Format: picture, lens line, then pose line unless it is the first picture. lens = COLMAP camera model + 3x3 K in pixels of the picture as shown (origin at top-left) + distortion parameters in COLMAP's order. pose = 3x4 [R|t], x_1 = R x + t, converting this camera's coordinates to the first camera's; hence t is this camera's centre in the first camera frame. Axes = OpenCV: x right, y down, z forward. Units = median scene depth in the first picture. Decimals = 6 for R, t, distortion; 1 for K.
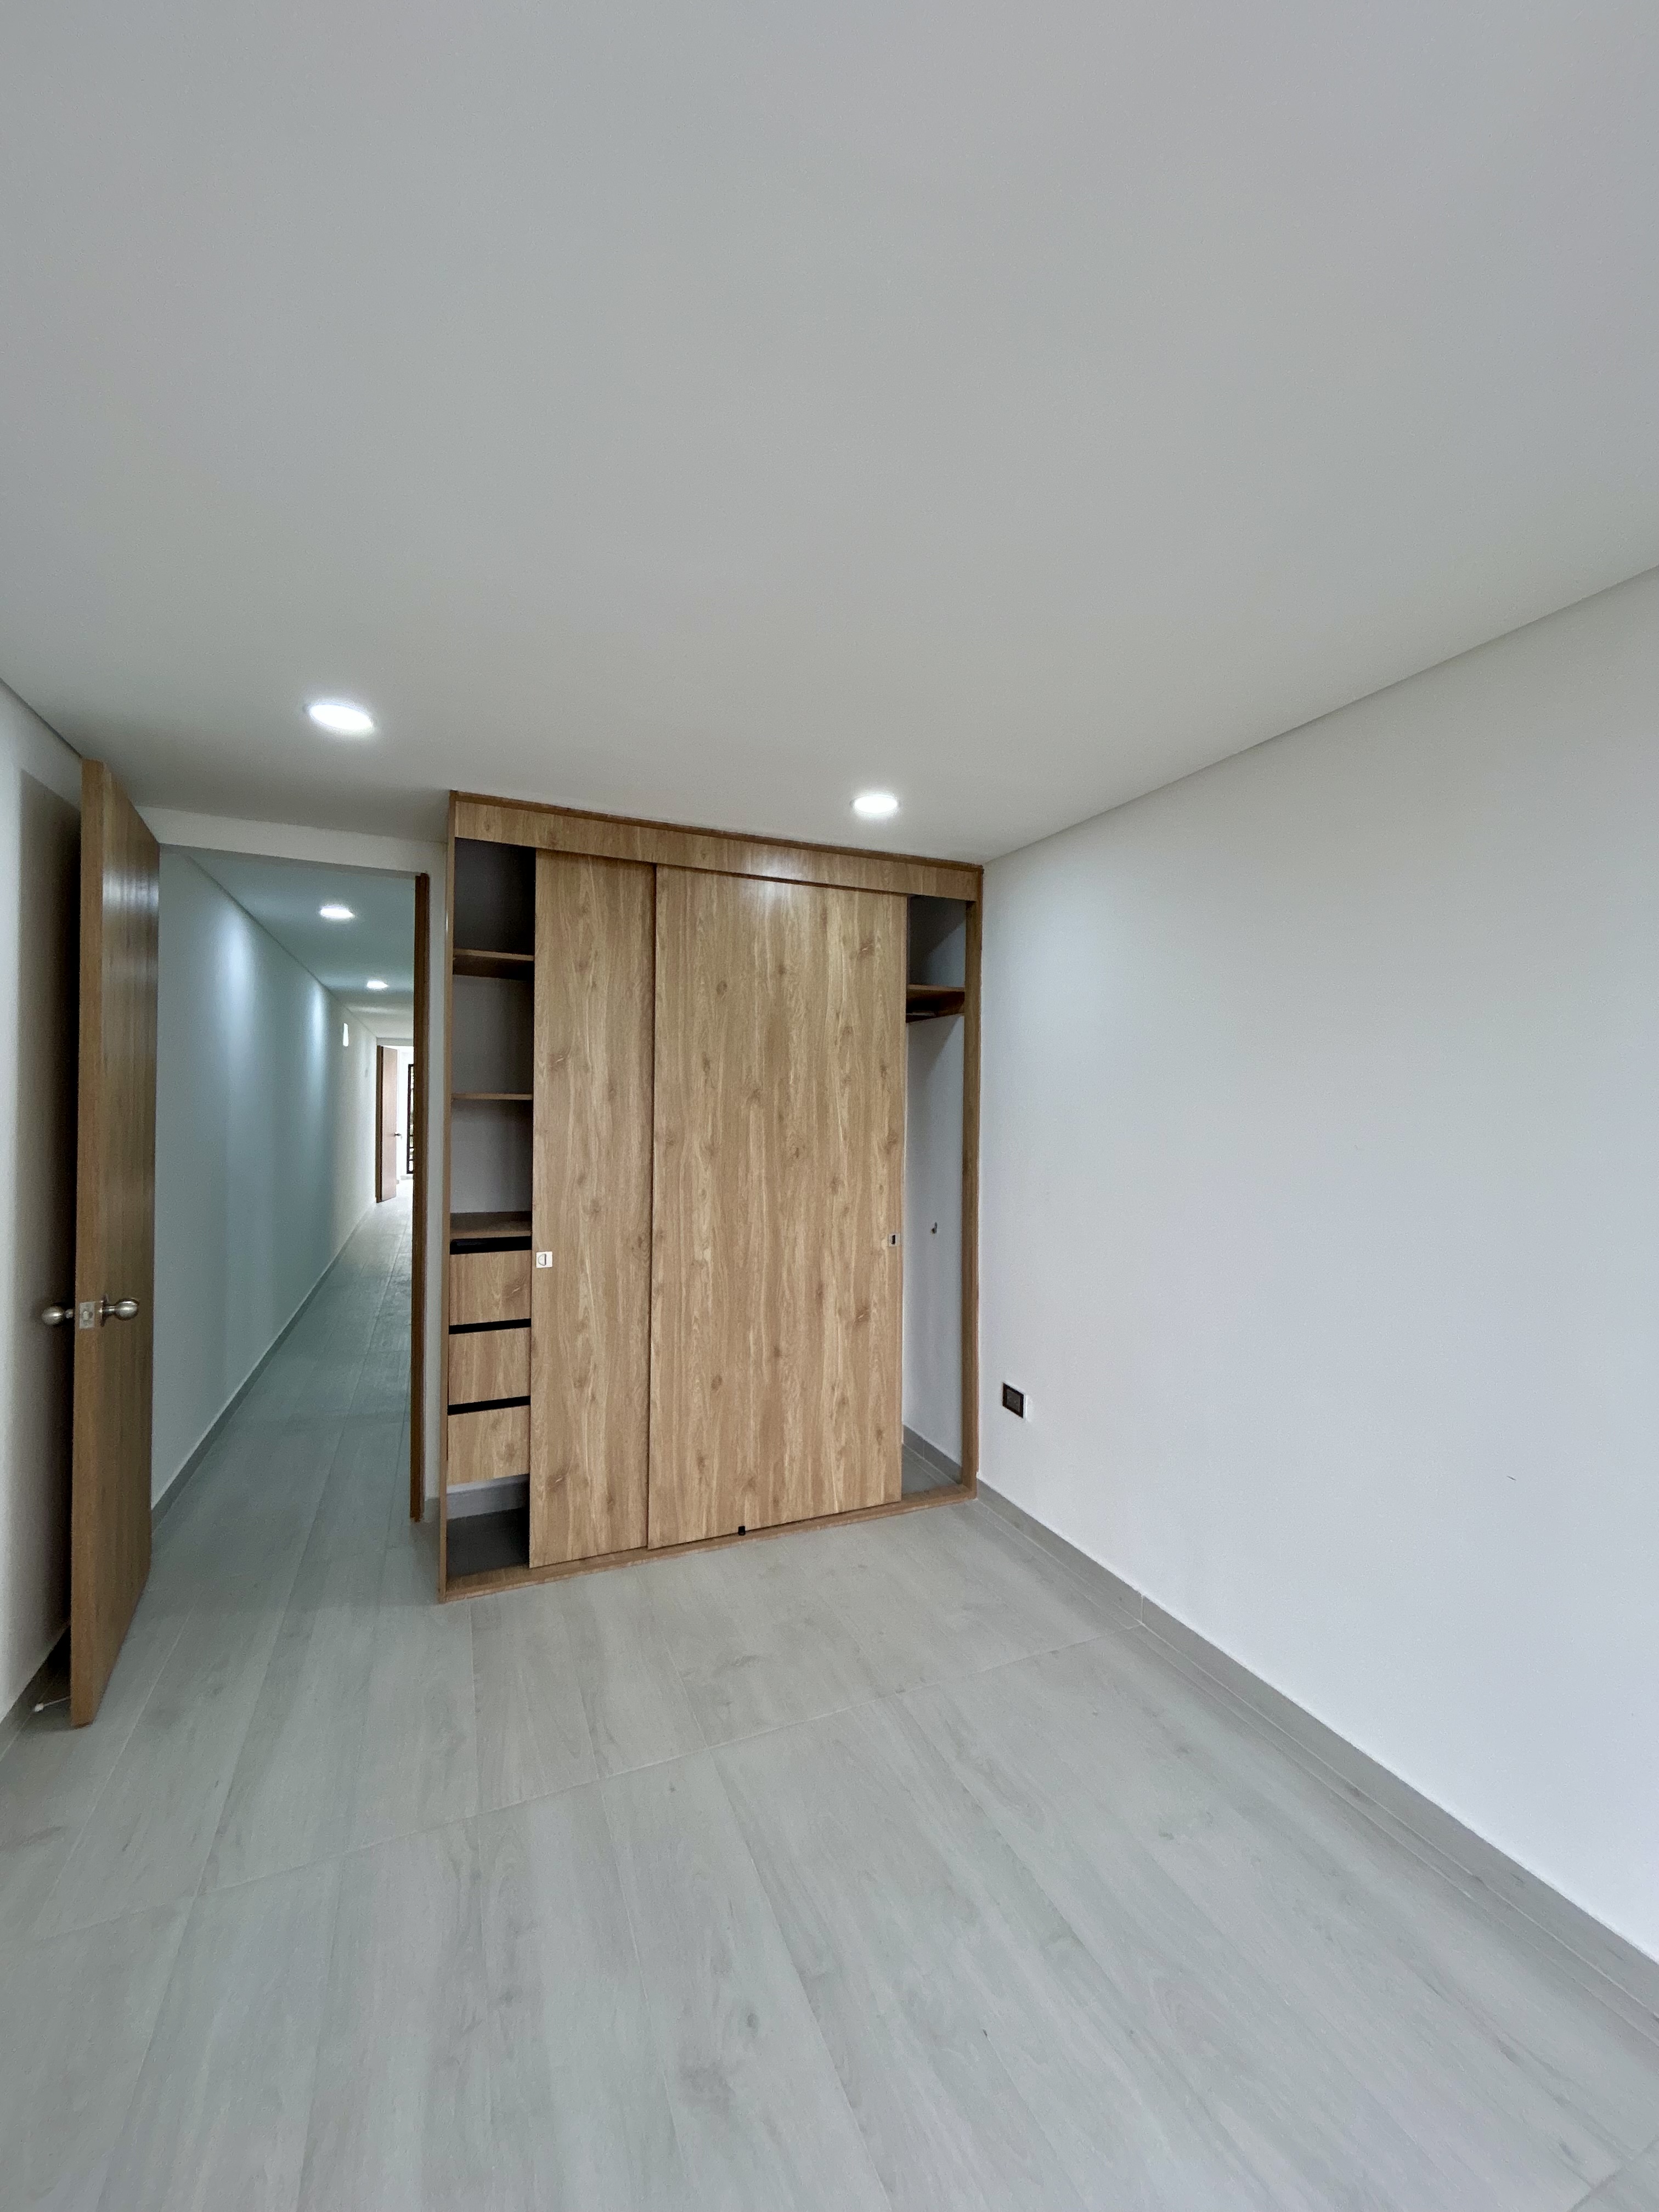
lens RADIAL K [[882.8, 0, 825.7], [0, 882.8, 1102.6], [0, 0, 1]] dist [-0.001632, -0.000655]
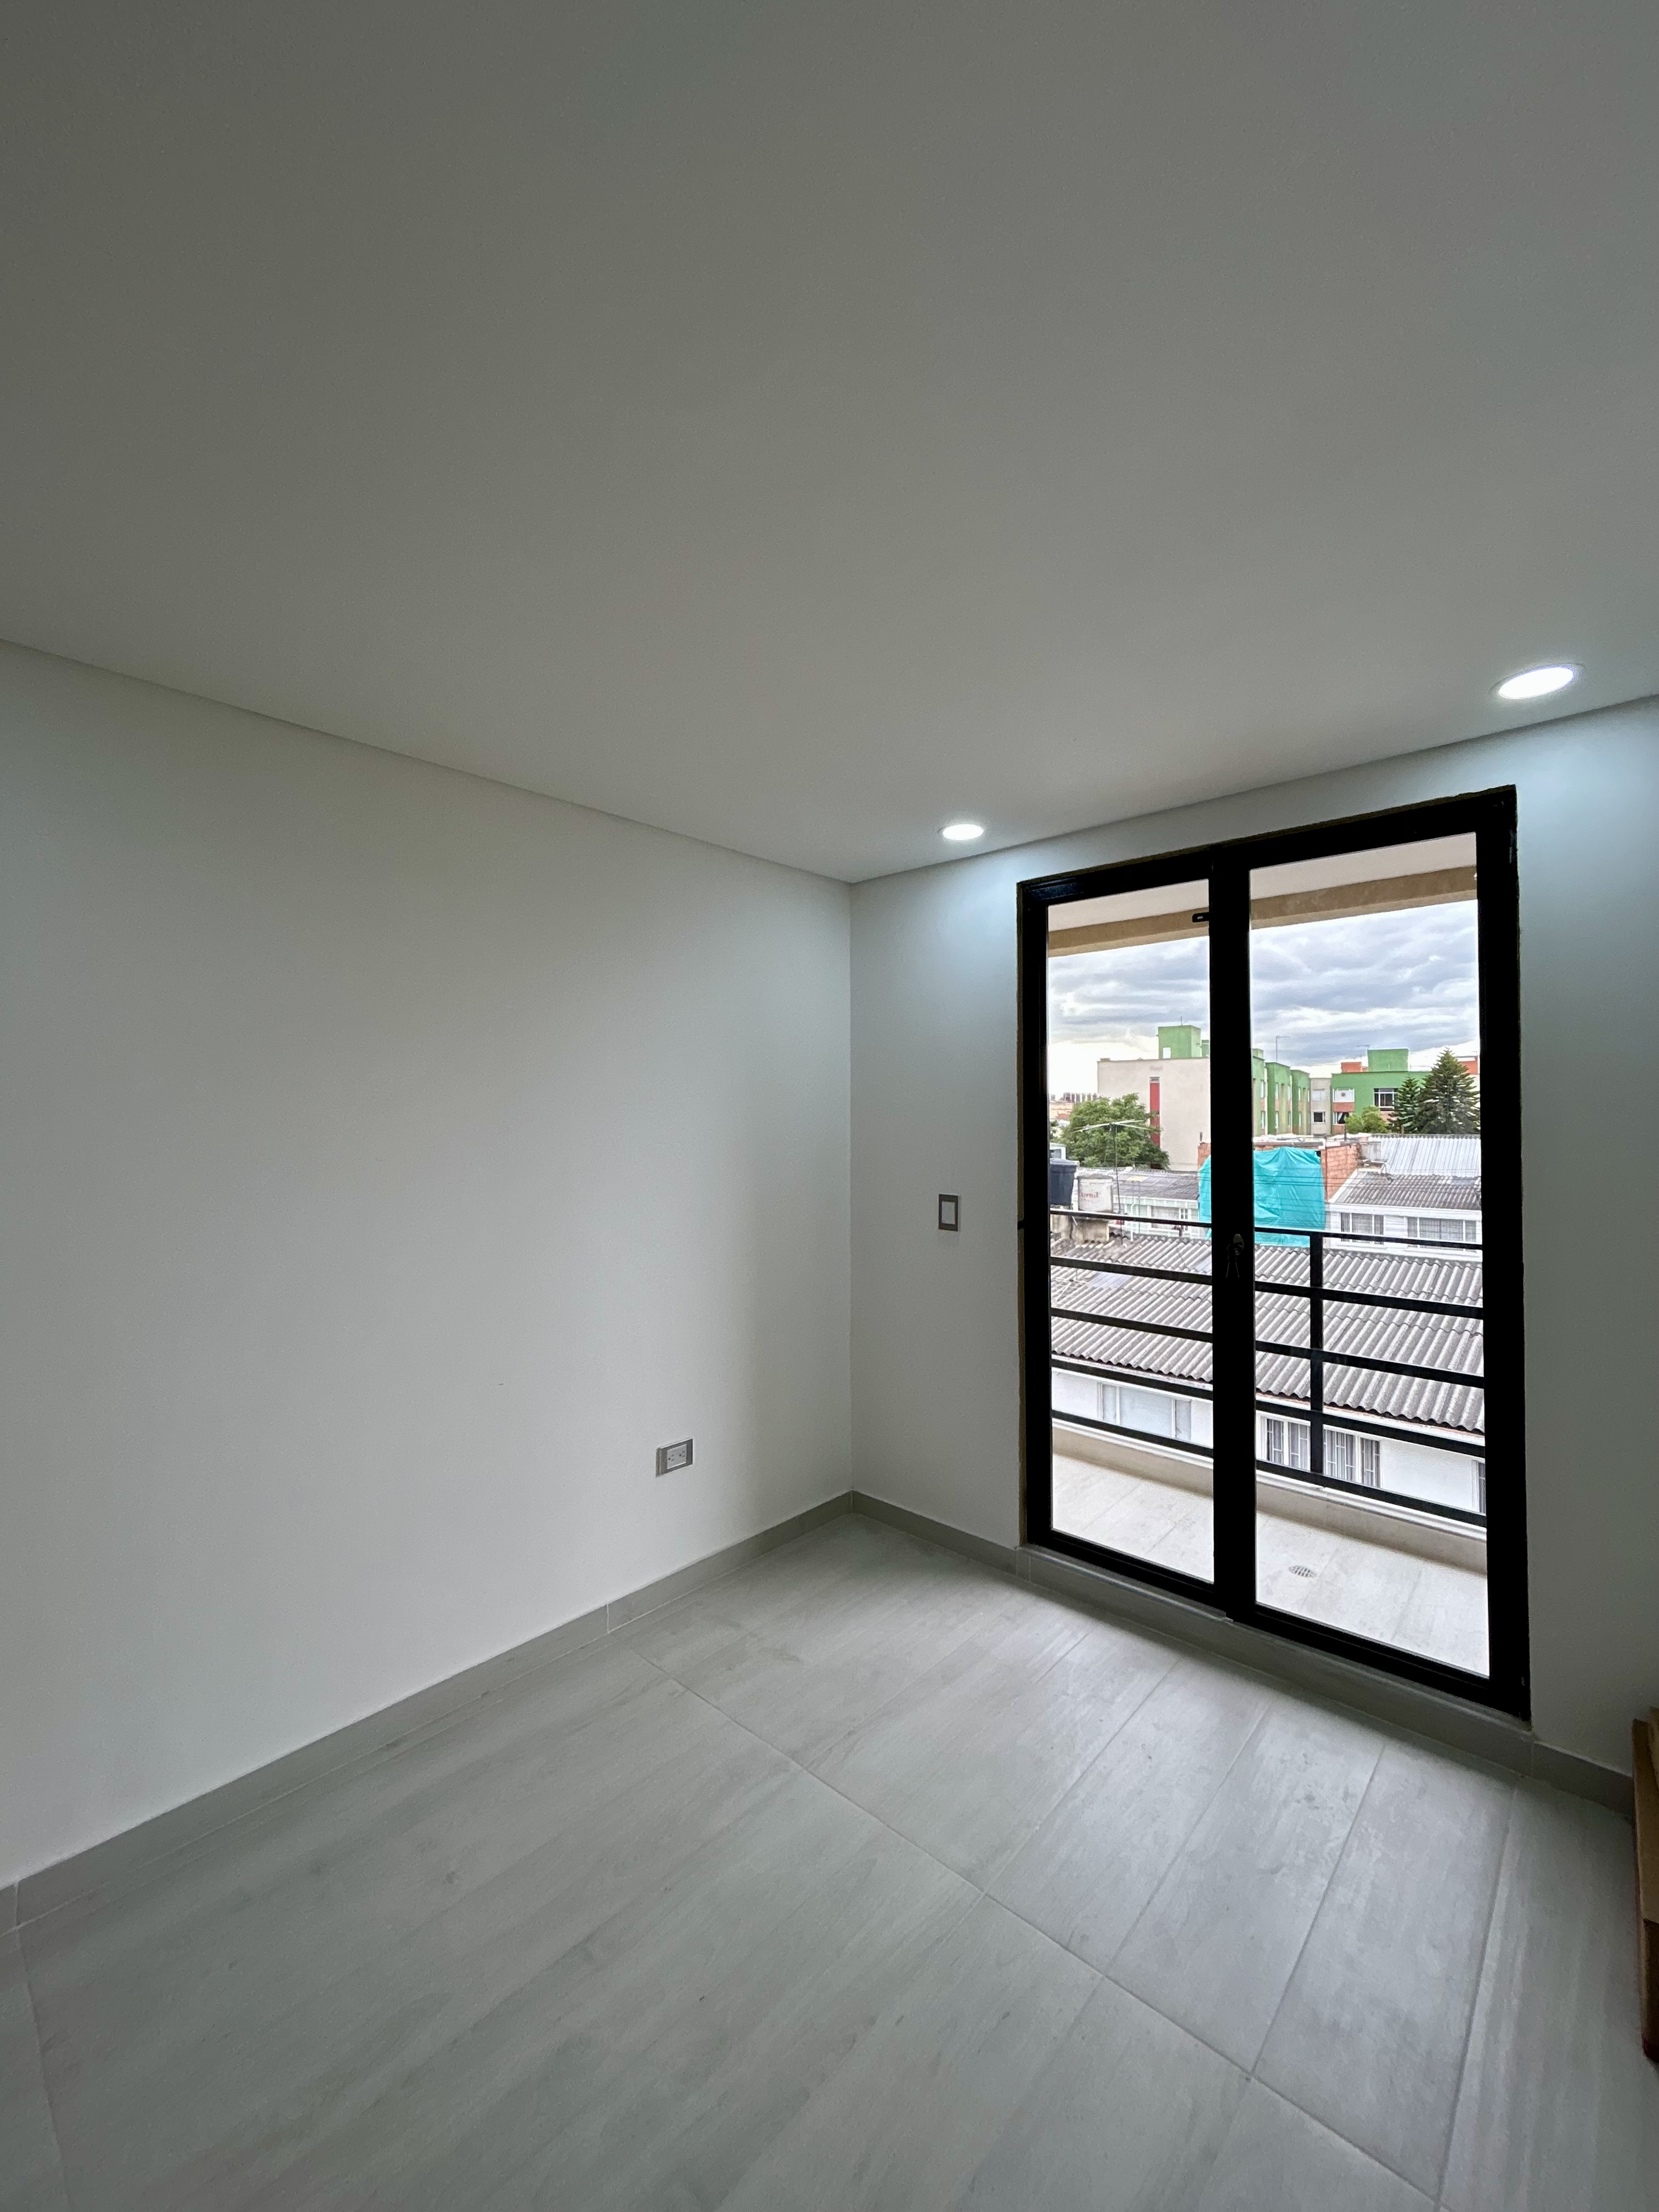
lens RADIAL K [[882.8, 0, 822.6], [0, 882.8, 1104.8], [0, 0, 1]] dist [-0.001632, -0.000655]
pose [[-0.409358, 0.001394, 0.912373, -0.424568], [-0.005514, 0.999977, -0.004002, -0.013271], [-0.912357, -0.006669, -0.409341, 0.649552]]
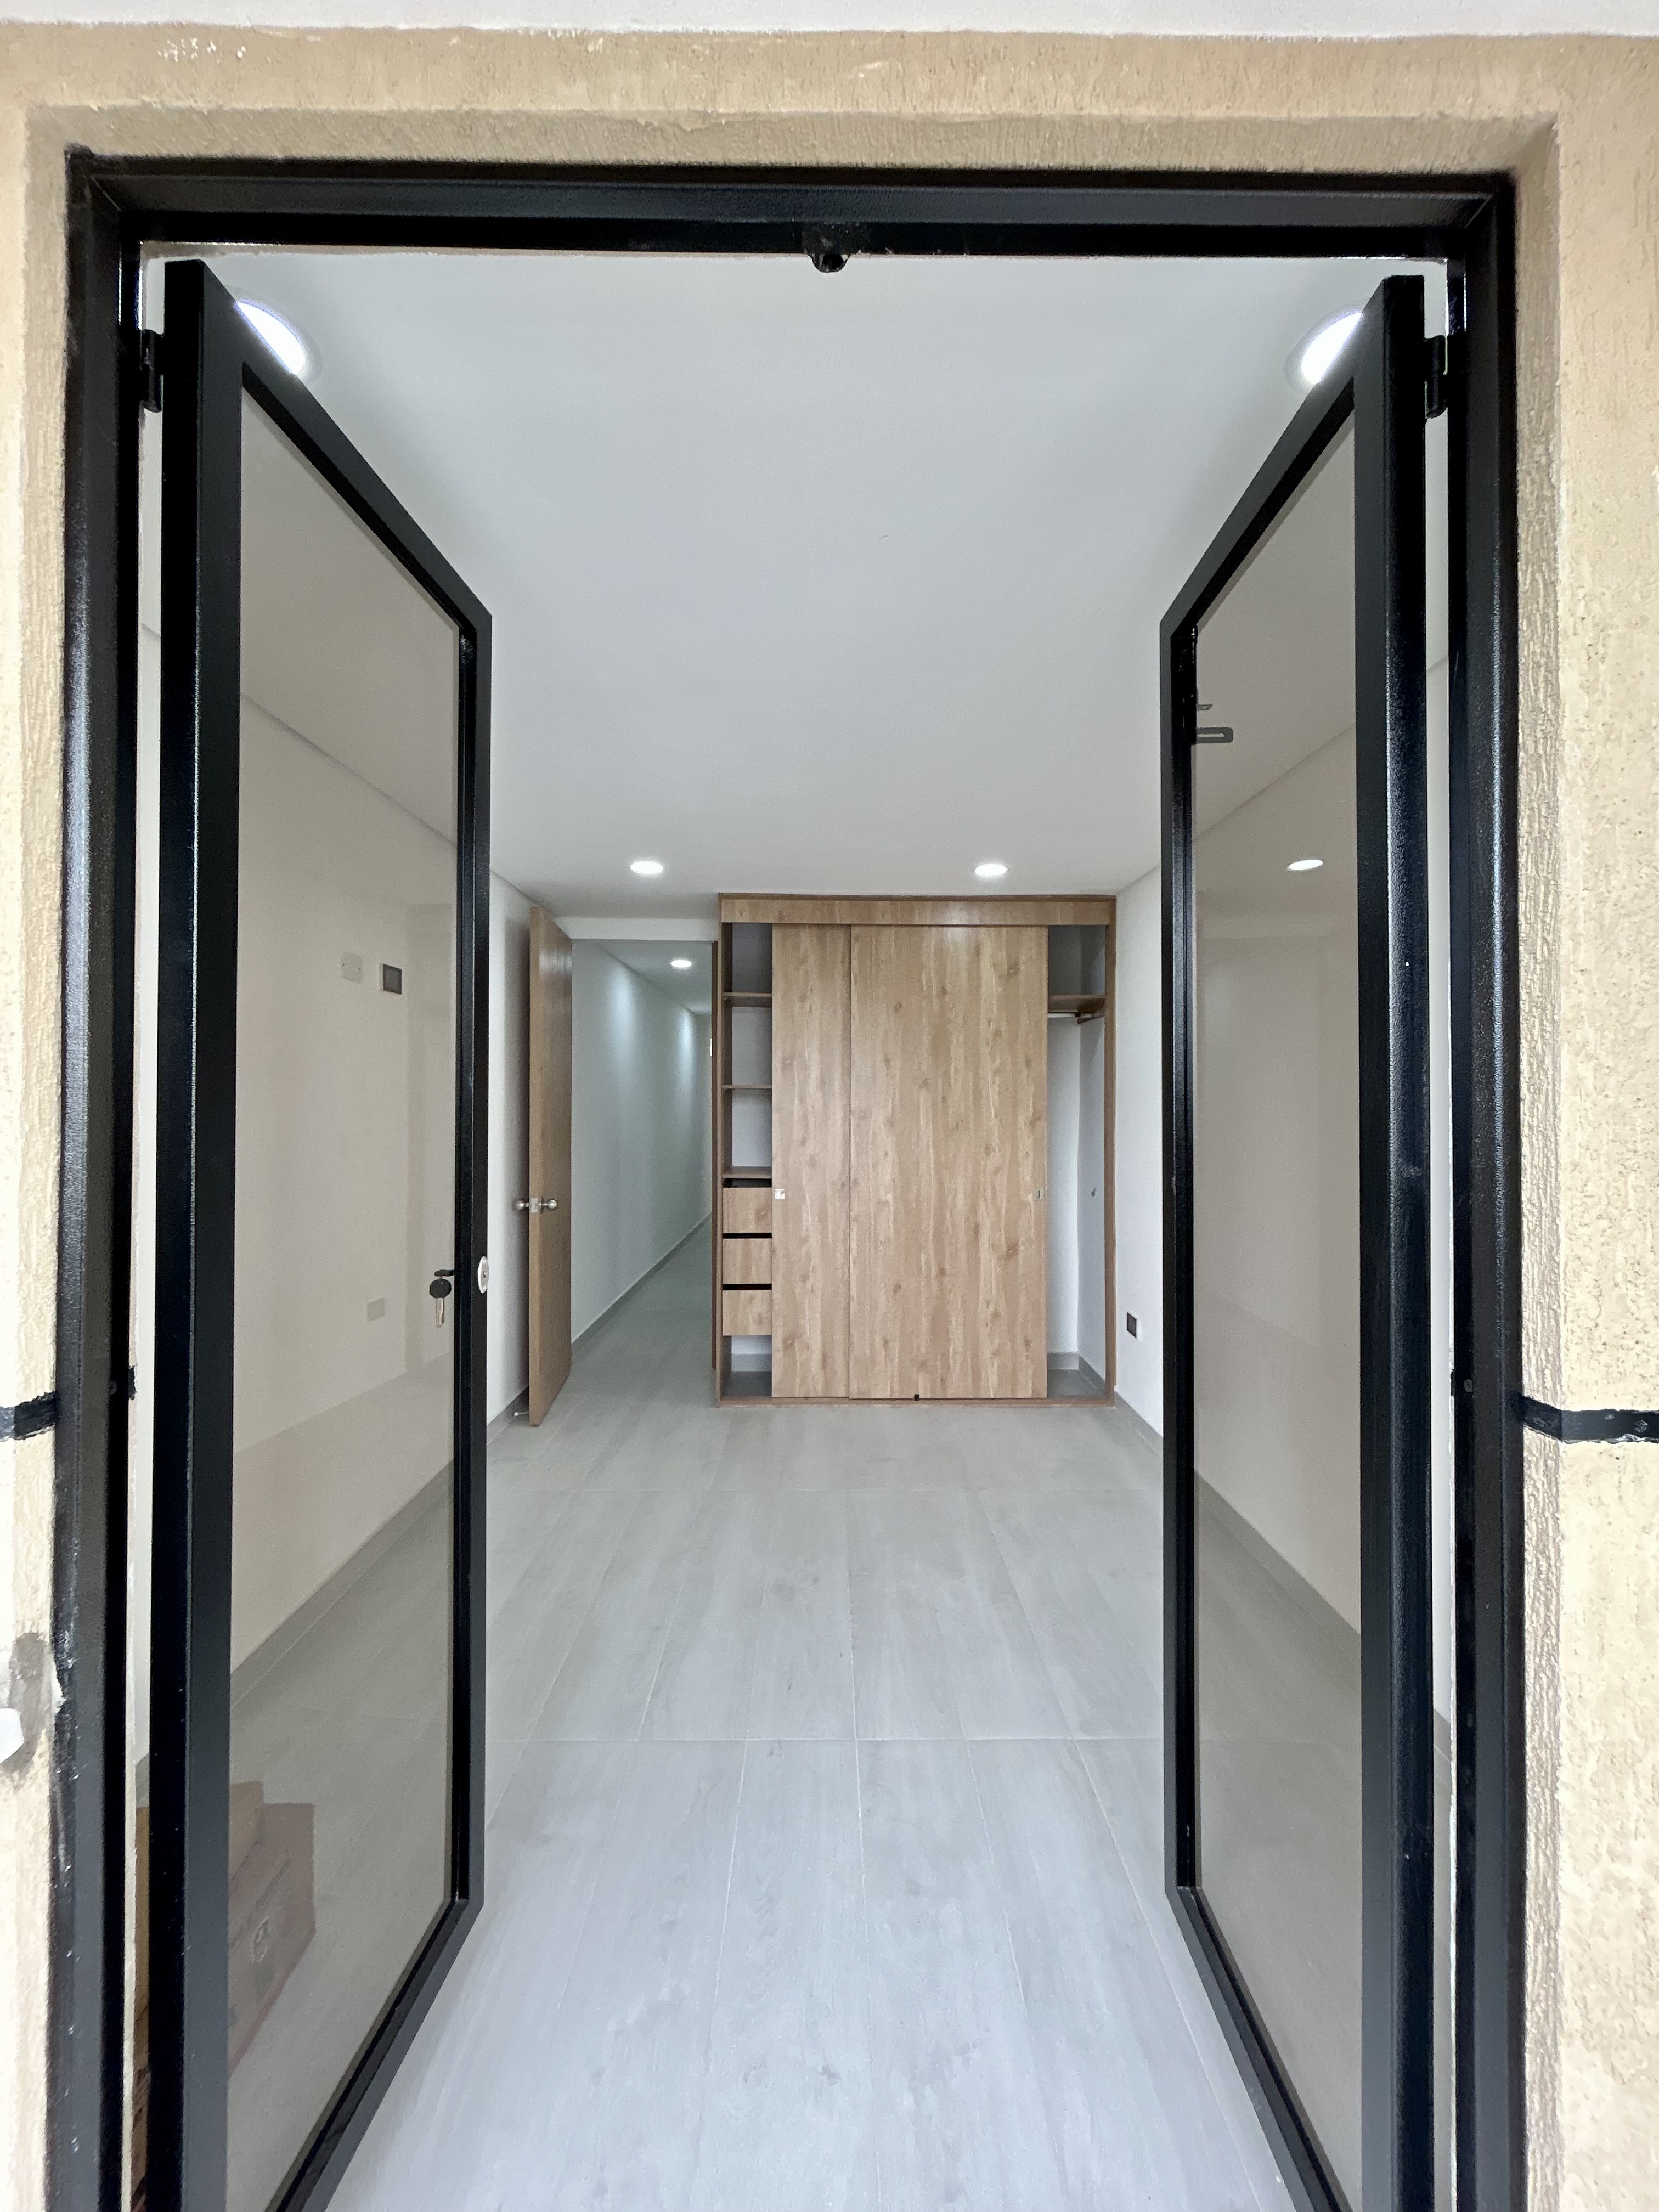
lens RADIAL K [[882.8, 0, 826.1], [0, 882.8, 1099.5], [0, 0, 1]] dist [-0.001632, -0.000655]
pose [[0.922548, -0.006550, -0.385826, 0.328229], [0.007820, 0.999968, 0.001721, 0.013300], [0.385802, -0.004604, 0.922570, -0.351552]]
